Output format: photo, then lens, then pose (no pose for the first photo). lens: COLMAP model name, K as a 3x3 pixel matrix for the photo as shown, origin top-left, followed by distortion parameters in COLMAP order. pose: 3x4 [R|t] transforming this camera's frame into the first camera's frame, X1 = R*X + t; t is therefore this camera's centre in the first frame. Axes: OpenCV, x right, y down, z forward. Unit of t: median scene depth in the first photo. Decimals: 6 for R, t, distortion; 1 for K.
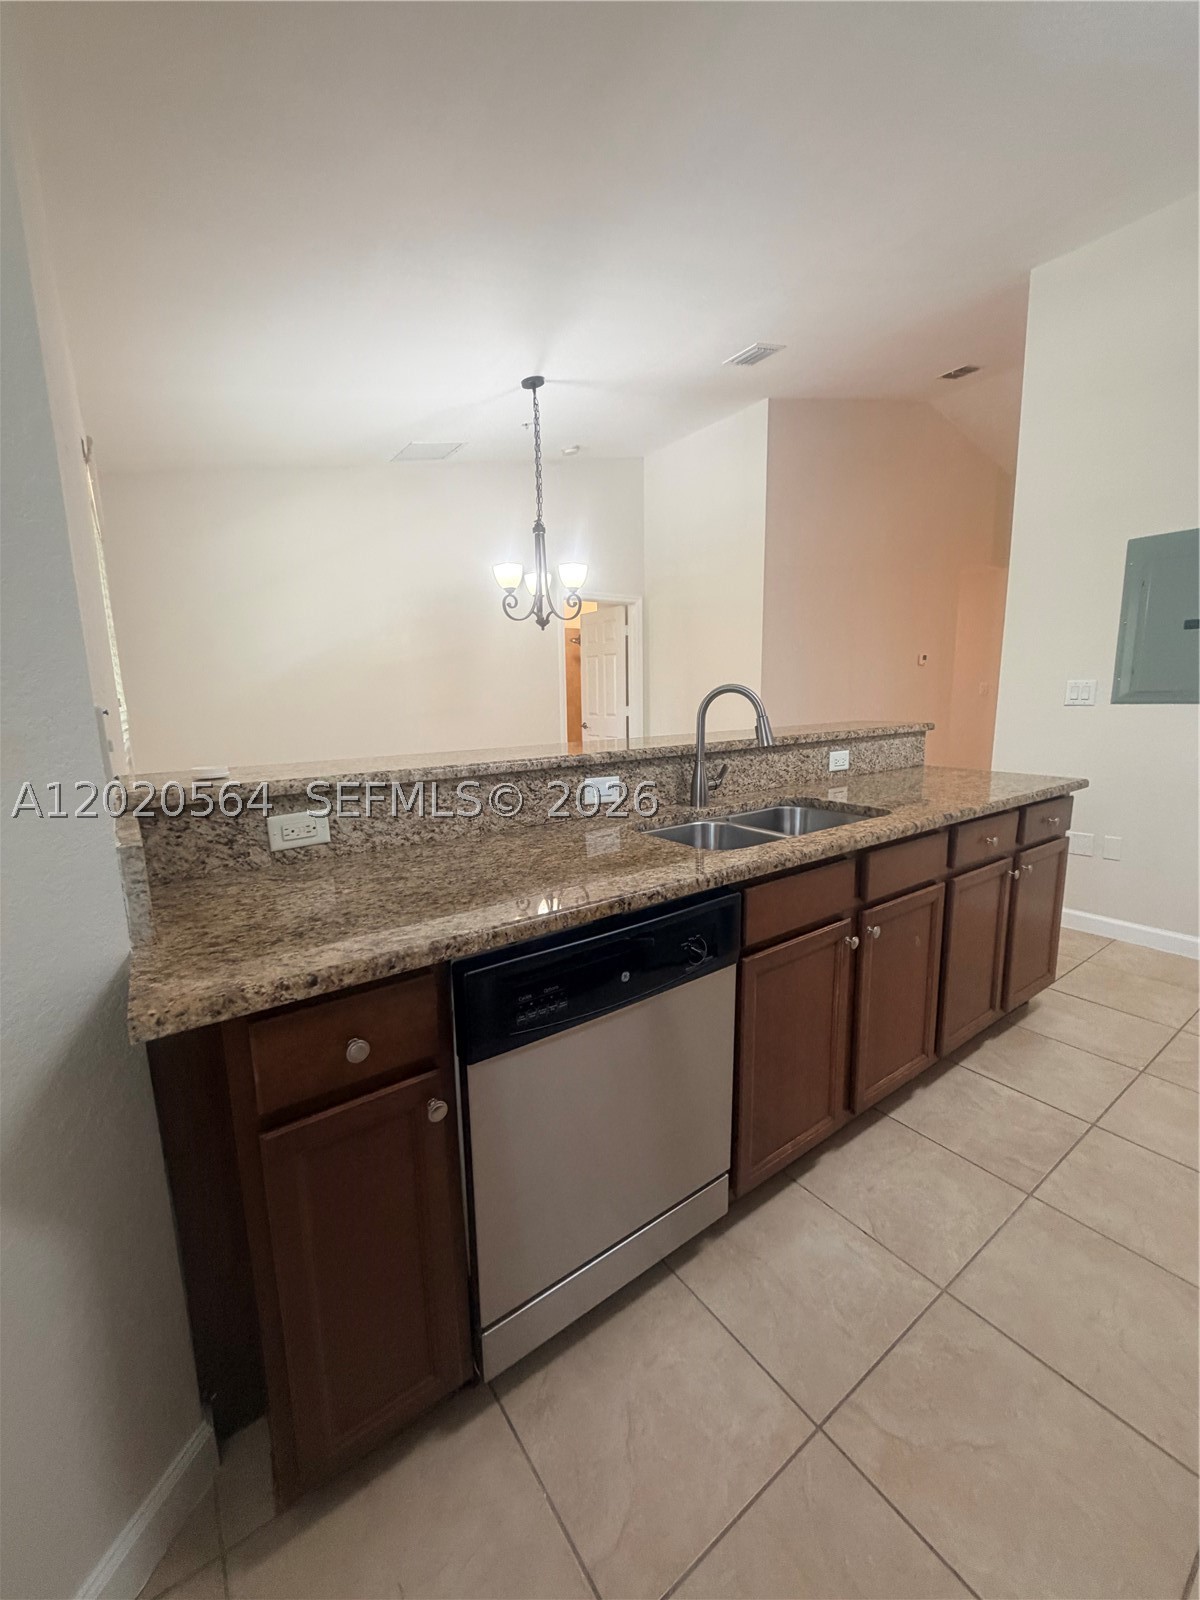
lens RADIAL K [[634.2, 0, 600.5], [0, 634.2, 798.2], [0, 0, 1]] dist [-0.001181, -0.000419]
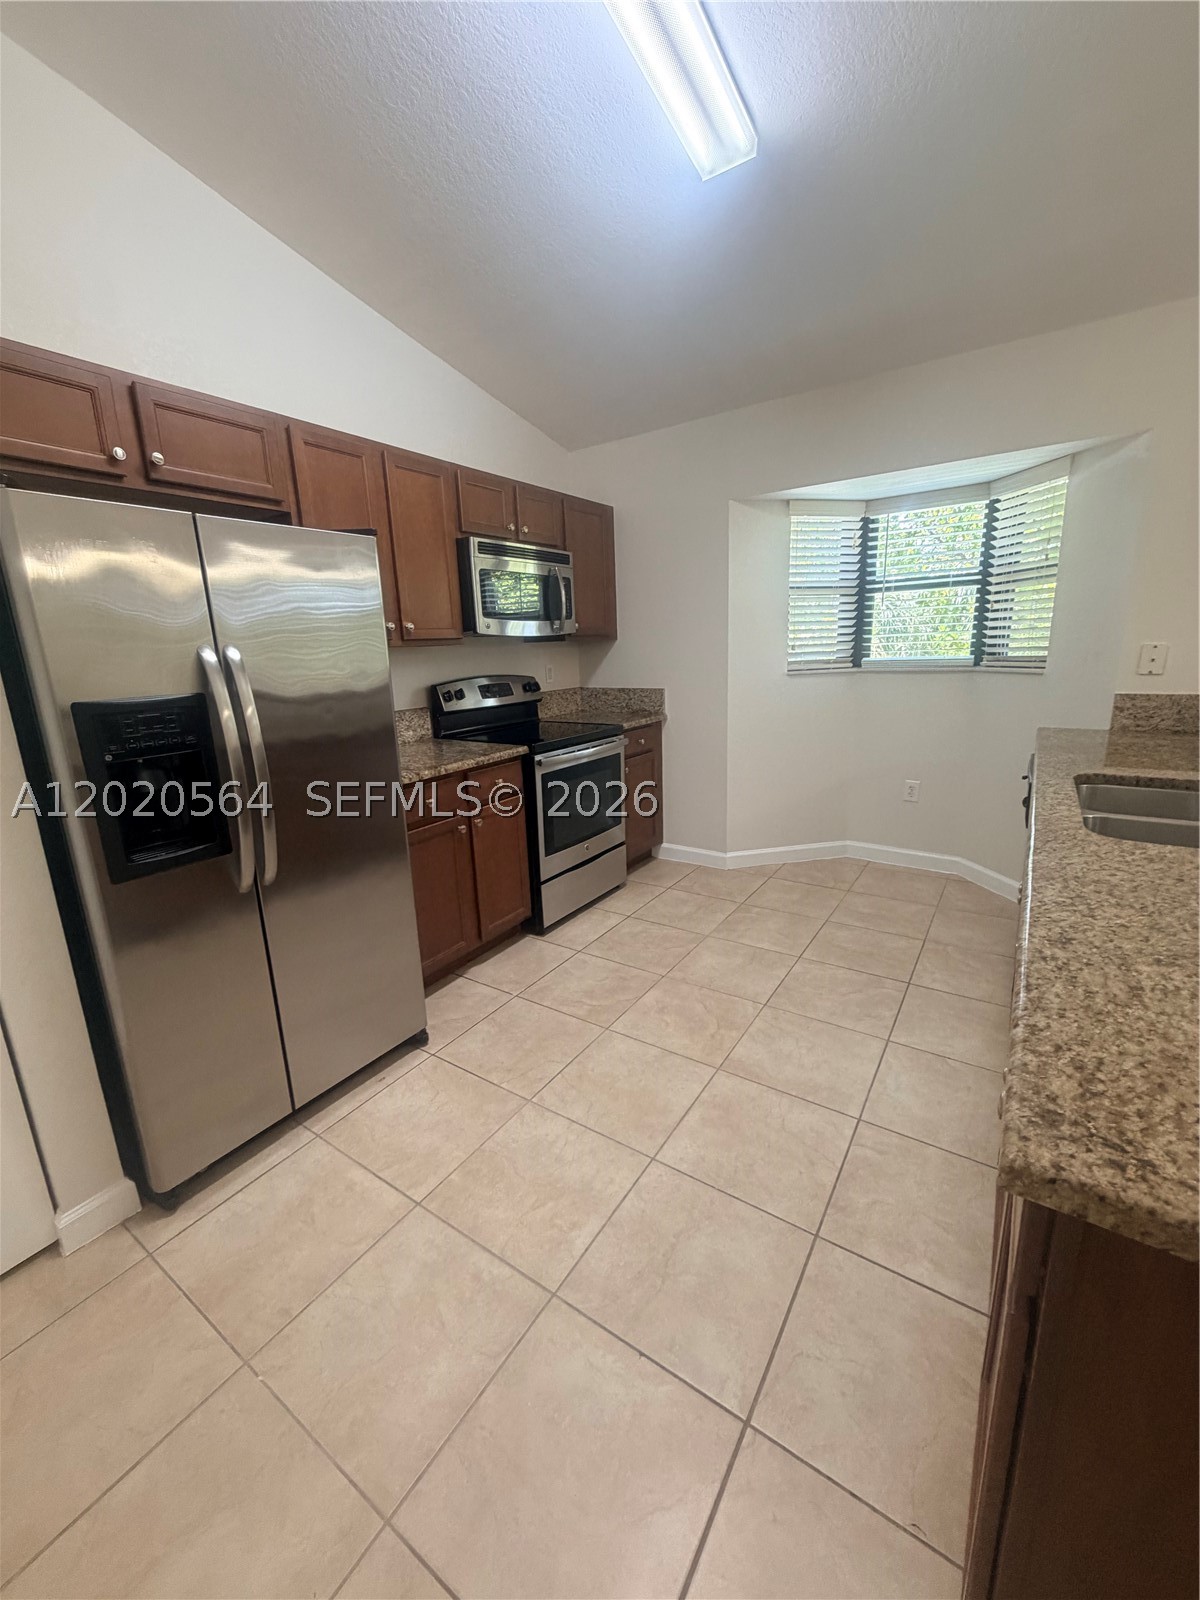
lens RADIAL K [[634.2, 0, 600.5], [0, 634.2, 798.2], [0, 0, 1]] dist [-0.001181, -0.000419]
pose [[-0.935332, 0.136202, -0.326502, 0.960372], [-0.003133, 0.919692, 0.392628, -0.237559], [0.353758, 0.368261, -0.859790, 1.095653]]
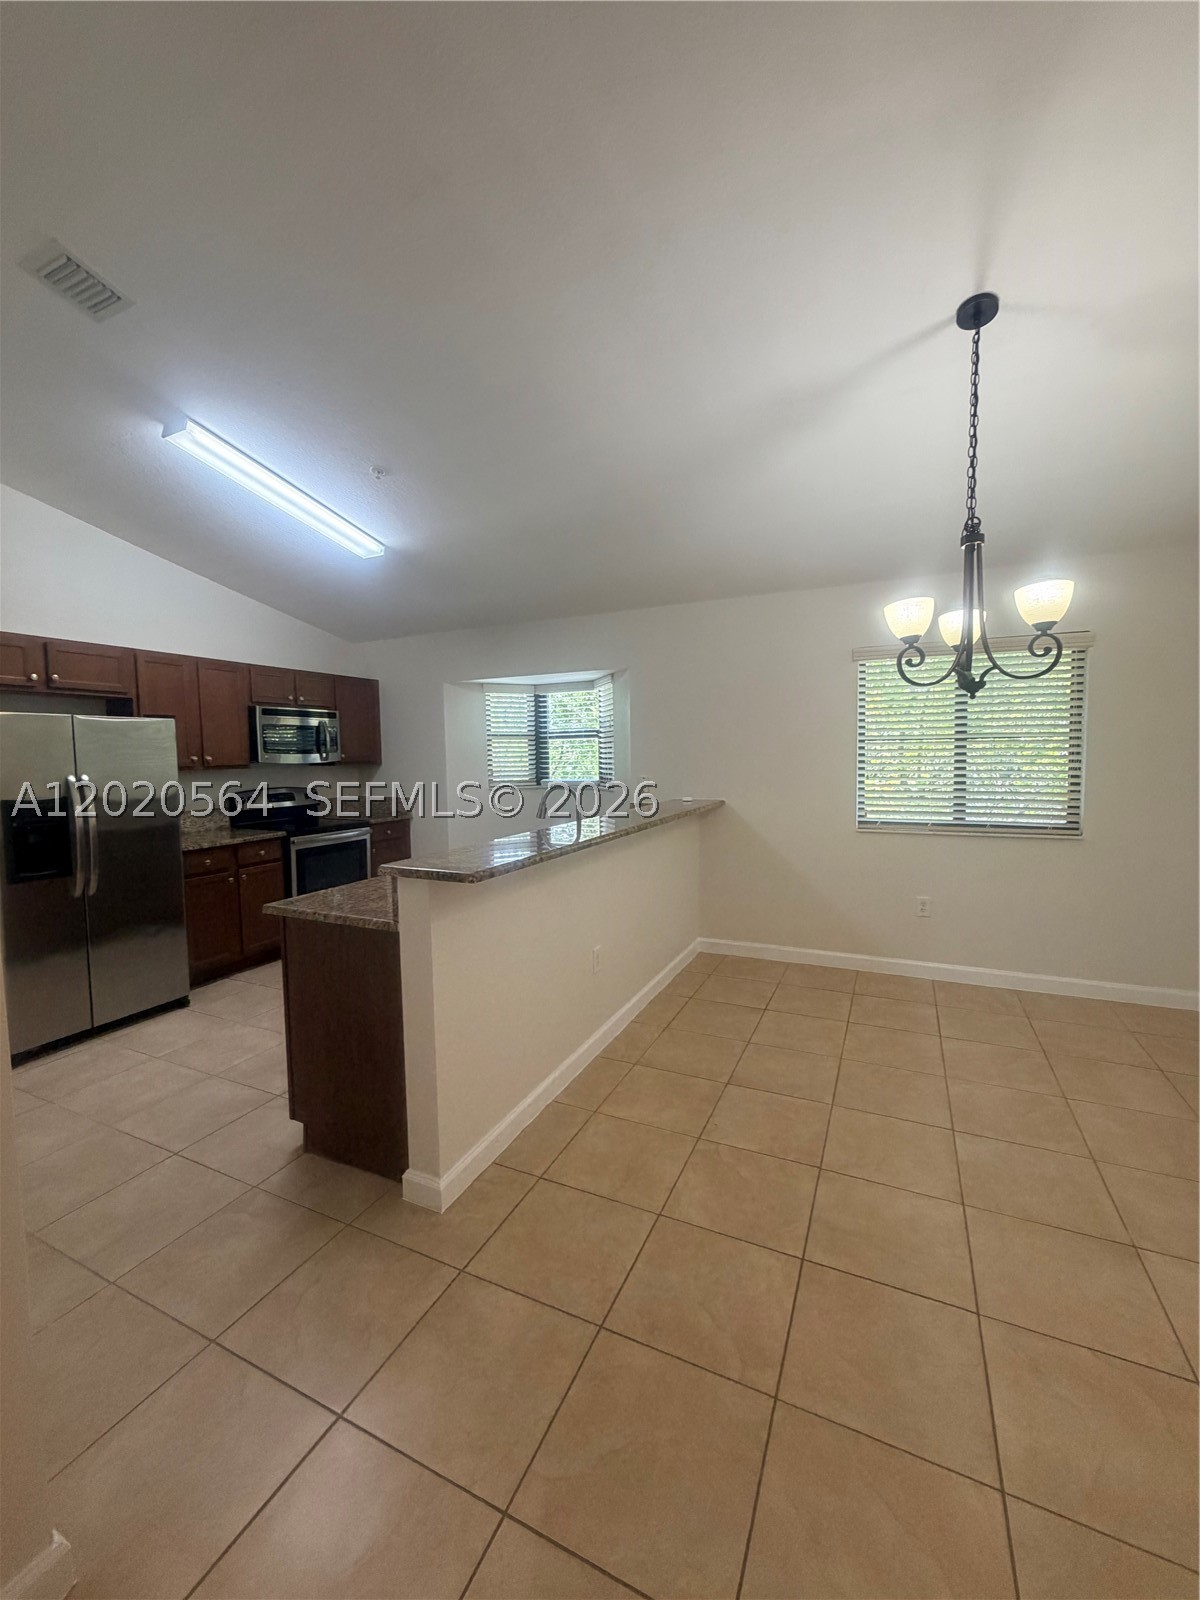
lens RADIAL K [[634.2, 0, 600.5], [0, 634.2, 798.2], [0, 0, 1]] dist [-0.001181, -0.000419]
pose [[-0.871334, 0.067350, -0.486046, 0.780325], [-0.050684, 0.972884, 0.225671, -0.437522], [0.488066, 0.221269, -0.844294, 2.045364]]
